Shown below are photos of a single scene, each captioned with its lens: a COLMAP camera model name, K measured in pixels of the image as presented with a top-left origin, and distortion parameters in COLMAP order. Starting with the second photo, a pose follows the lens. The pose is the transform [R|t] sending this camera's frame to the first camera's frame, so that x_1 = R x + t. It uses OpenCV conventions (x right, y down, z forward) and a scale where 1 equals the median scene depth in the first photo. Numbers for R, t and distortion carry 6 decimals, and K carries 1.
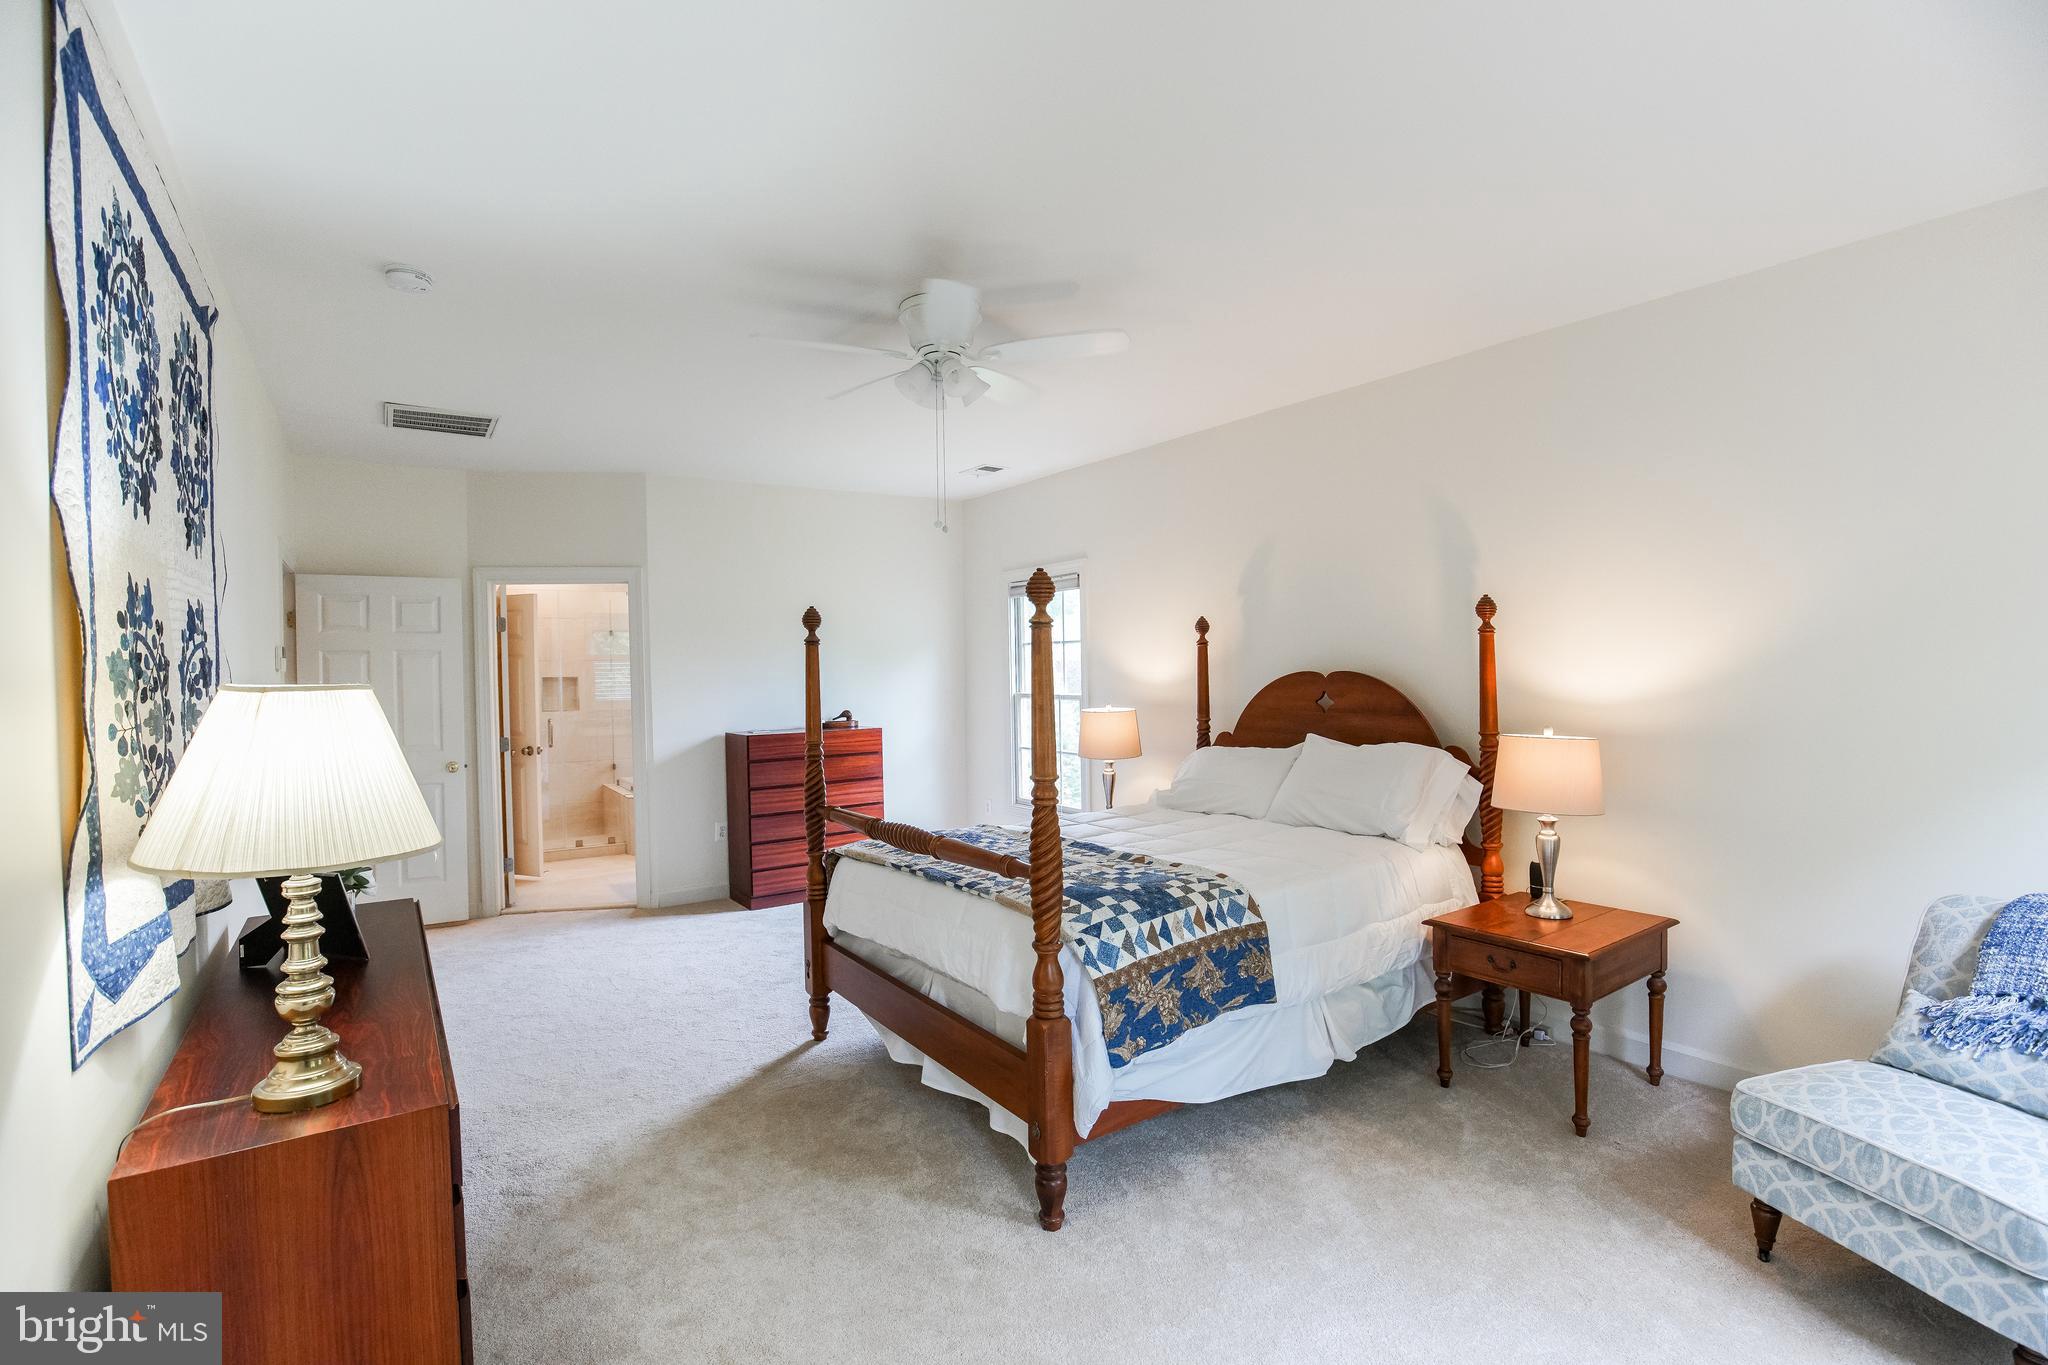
lens RADIAL K [[938.5, 0, 1031.2], [0, 938.5, 682.7], [0, 0, 1]] dist [-0.026692, 0.001450]
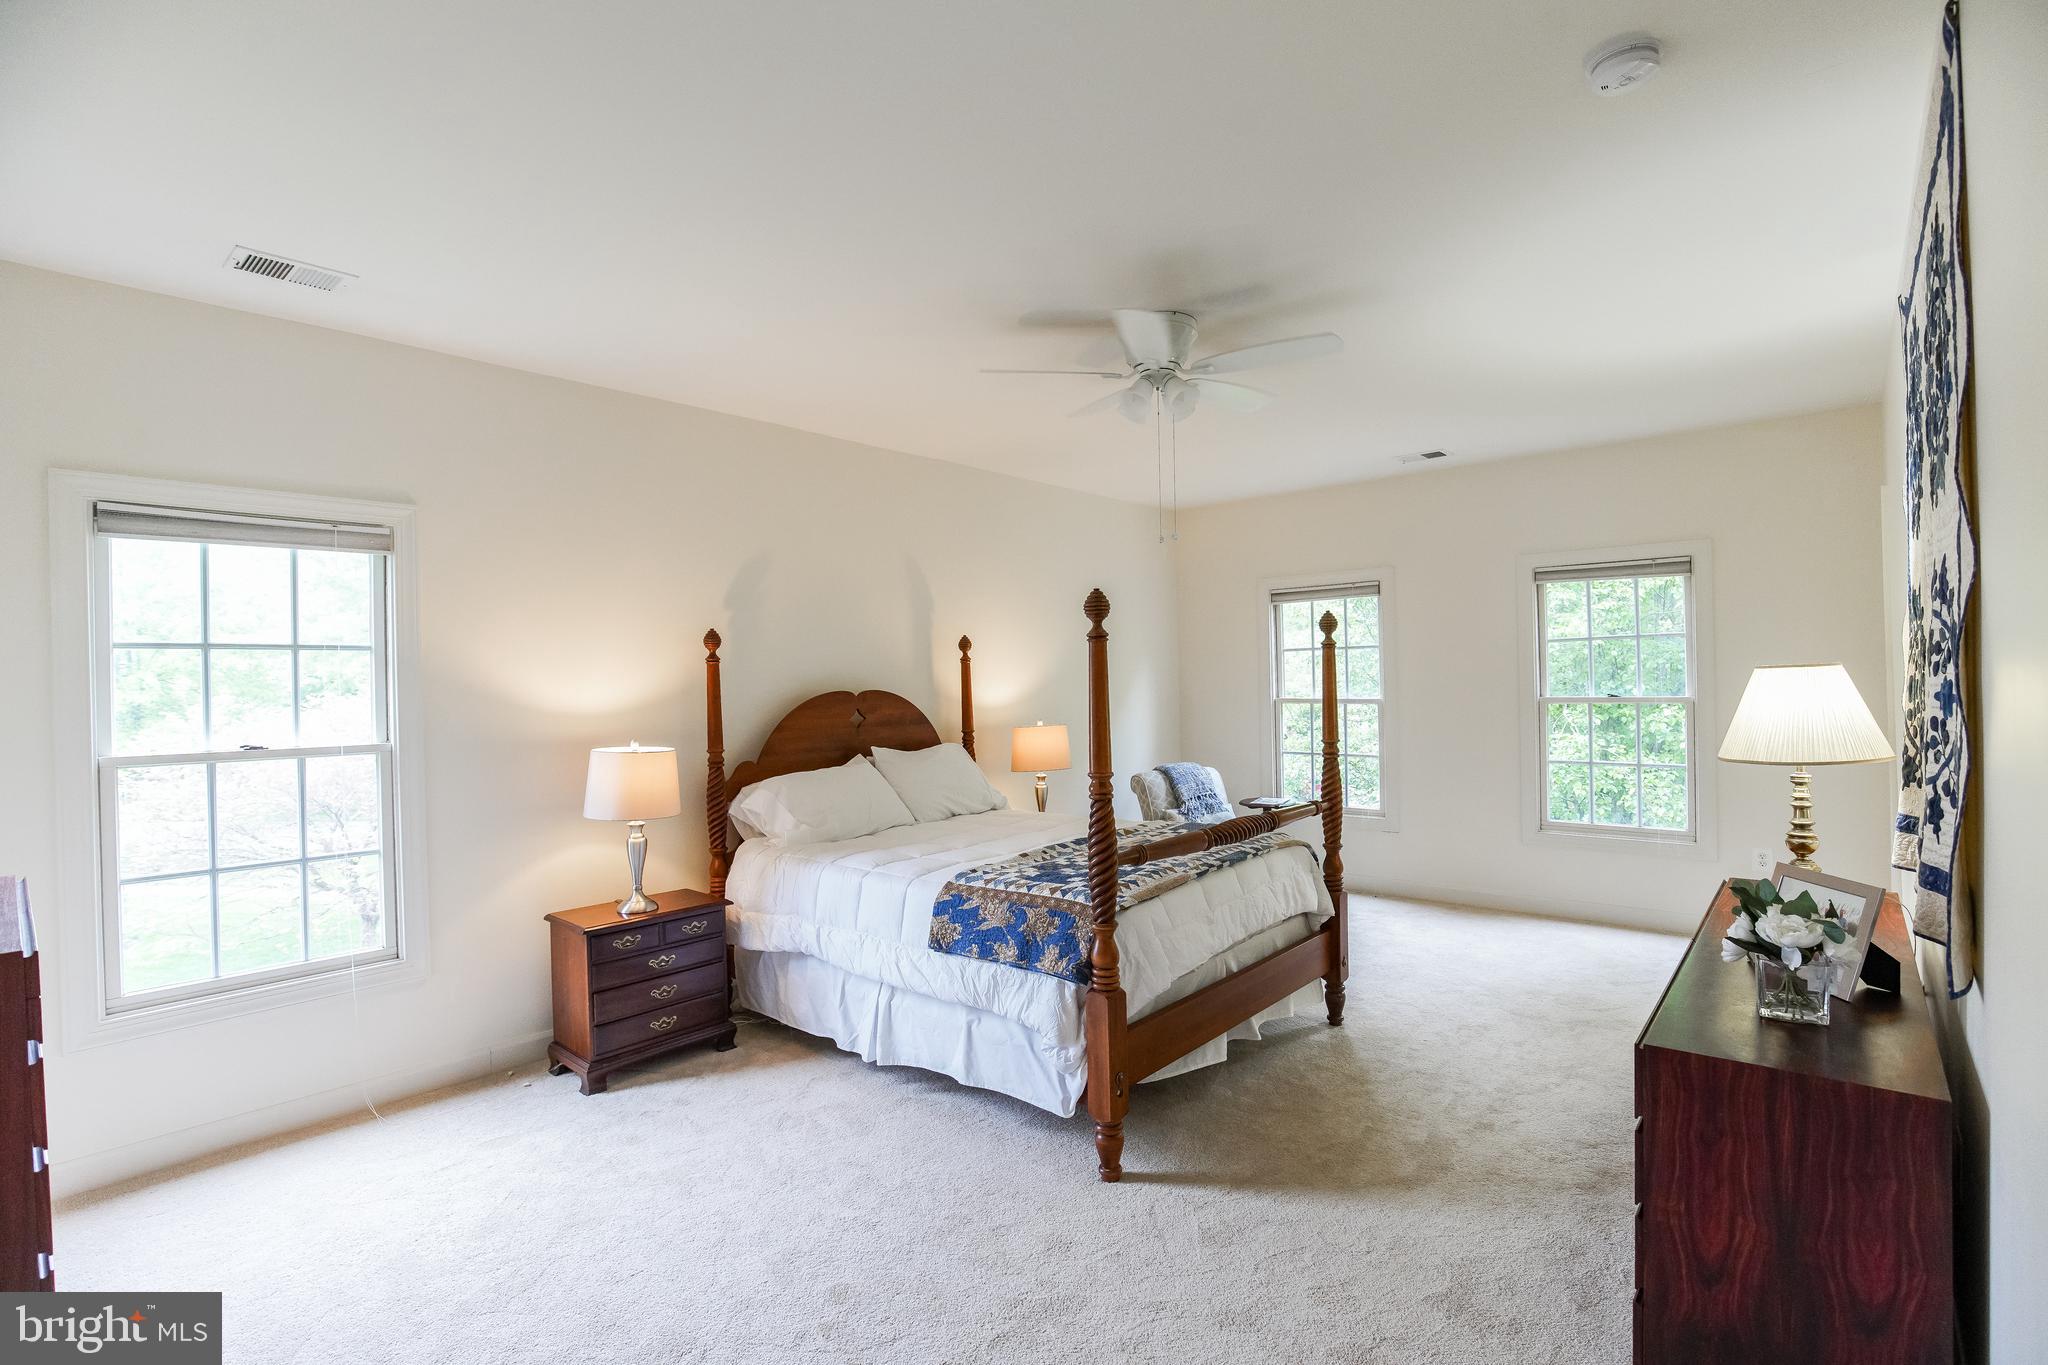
lens RADIAL K [[938.5, 0, 1029.8], [0, 938.5, 681.1], [0, 0, 1]] dist [-0.026692, 0.001450]
pose [[-0.235378, 0.020663, 0.971684, -0.907415], [0.042755, 0.999026, -0.010888, -0.002736], [-0.970963, 0.038981, -0.236032, 1.193905]]
